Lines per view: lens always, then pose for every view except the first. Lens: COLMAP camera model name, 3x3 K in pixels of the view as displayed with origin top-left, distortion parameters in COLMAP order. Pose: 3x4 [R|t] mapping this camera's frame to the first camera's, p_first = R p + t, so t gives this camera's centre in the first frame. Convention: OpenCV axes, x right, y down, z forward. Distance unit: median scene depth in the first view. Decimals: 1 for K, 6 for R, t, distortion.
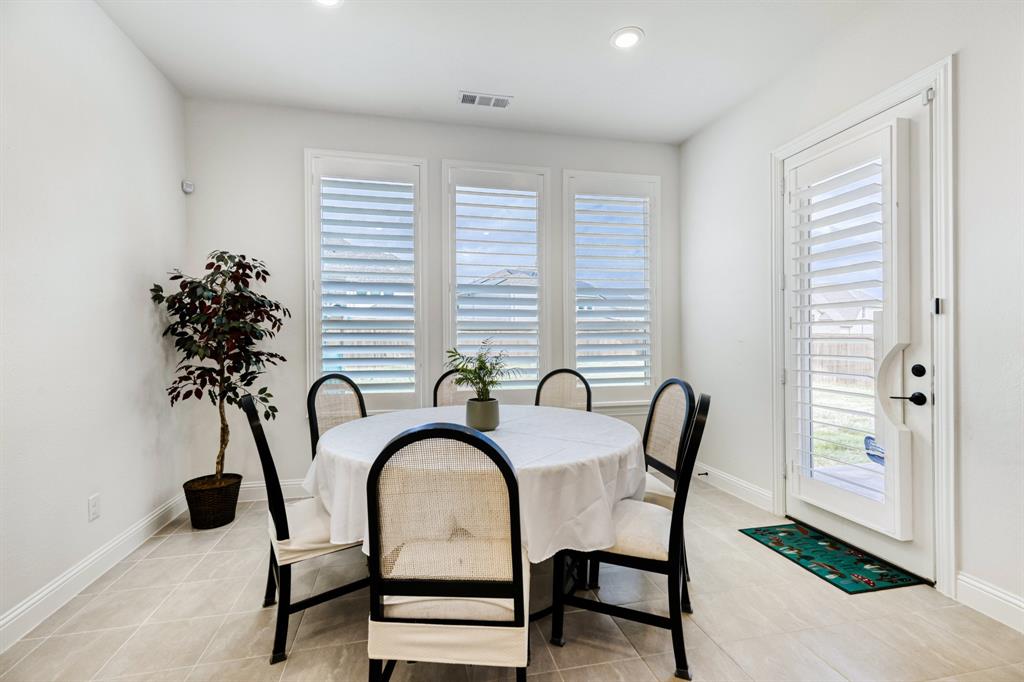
lens RADIAL K [[465.4, 0, 512.6], [0, 465.4, 342.4], [0, 0, 1]] dist [-0.003292, 0.003145]
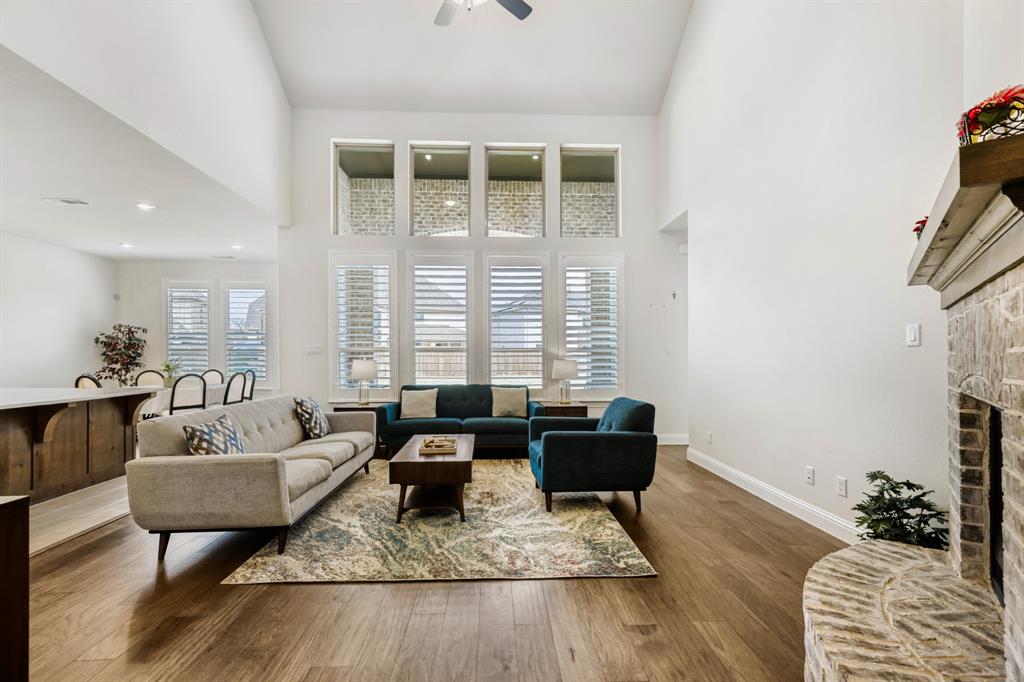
lens RADIAL K [[465.4, 0, 499.3], [0, 465.4, 362.3], [0, 0, 1]] dist [-0.003292, 0.003145]
pose [[0.982054, 0.007243, -0.188460, 2.030686], [-0.005711, 0.999946, 0.008674, -0.012074], [0.188512, -0.007442, 0.982043, -1.219410]]
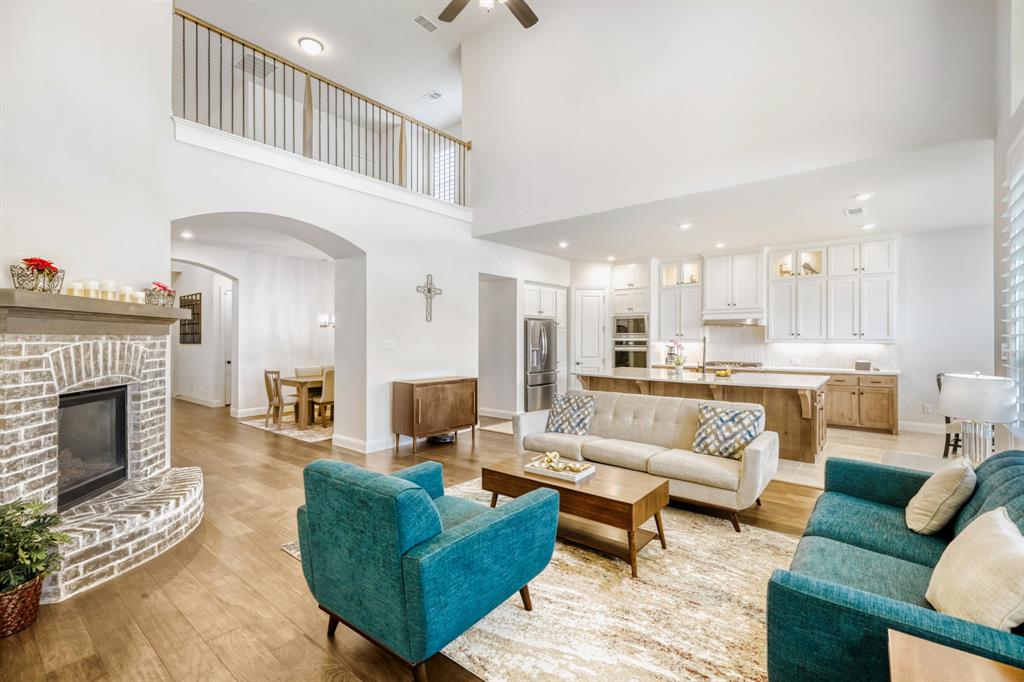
lens RADIAL K [[465.4, 0, 515.5], [0, 465.4, 338.3], [0, 0, 1]] dist [-0.003292, 0.003145]
pose [[-0.784712, 0.004202, -0.619846, 2.374239], [-0.001337, 0.999963, 0.008471, -0.083326], [0.619859, 0.007476, -0.784678, 0.714247]]
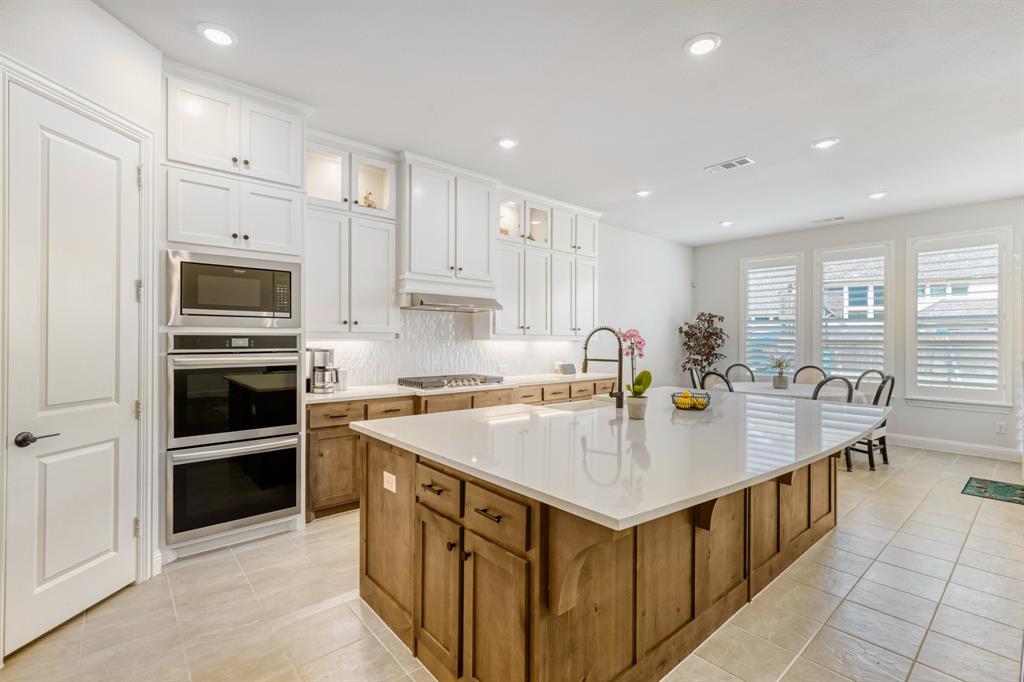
lens RADIAL K [[465.4, 0, 512.7], [0, 465.4, 337.9], [0, 0, 1]] dist [-0.003292, 0.003145]
pose [[0.466693, 0.007469, -0.884388, 1.106897], [-0.013868, 0.999903, 0.001127, -0.048002], [0.884311, 0.011739, 0.466752, -1.058667]]
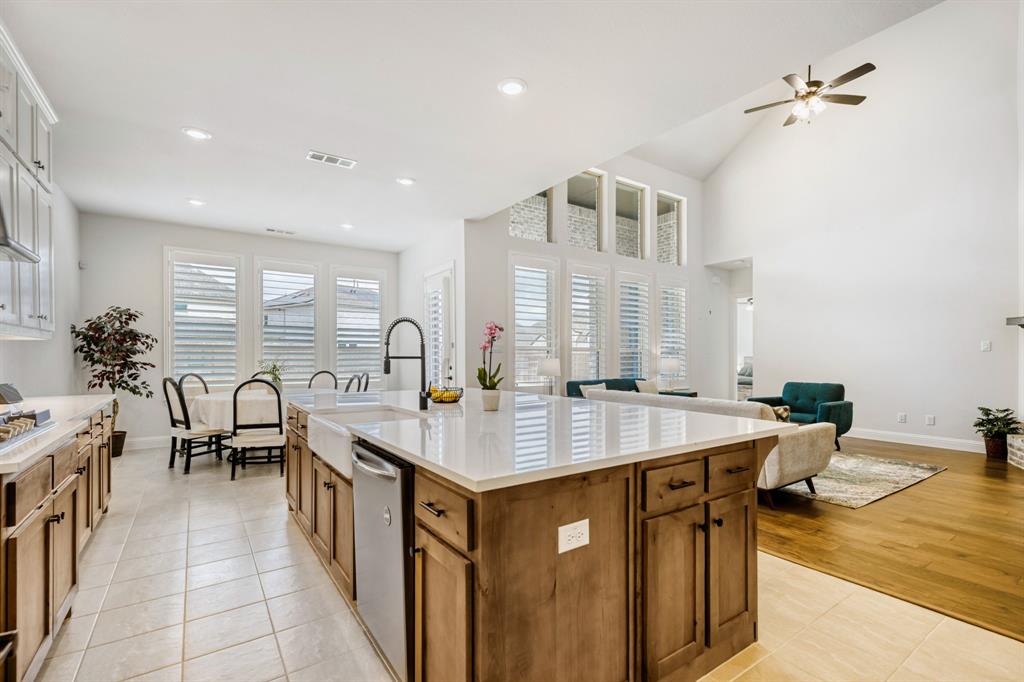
lens RADIAL K [[465.4, 0, 529.4], [0, 465.4, 358.7], [0, 0, 1]] dist [-0.003292, 0.003145]
pose [[0.923197, 0.003405, 0.384312, 0.169900], [-0.003763, 0.999993, 0.000178, 0.000741], [-0.384308, -0.001610, 0.923203, -1.298782]]
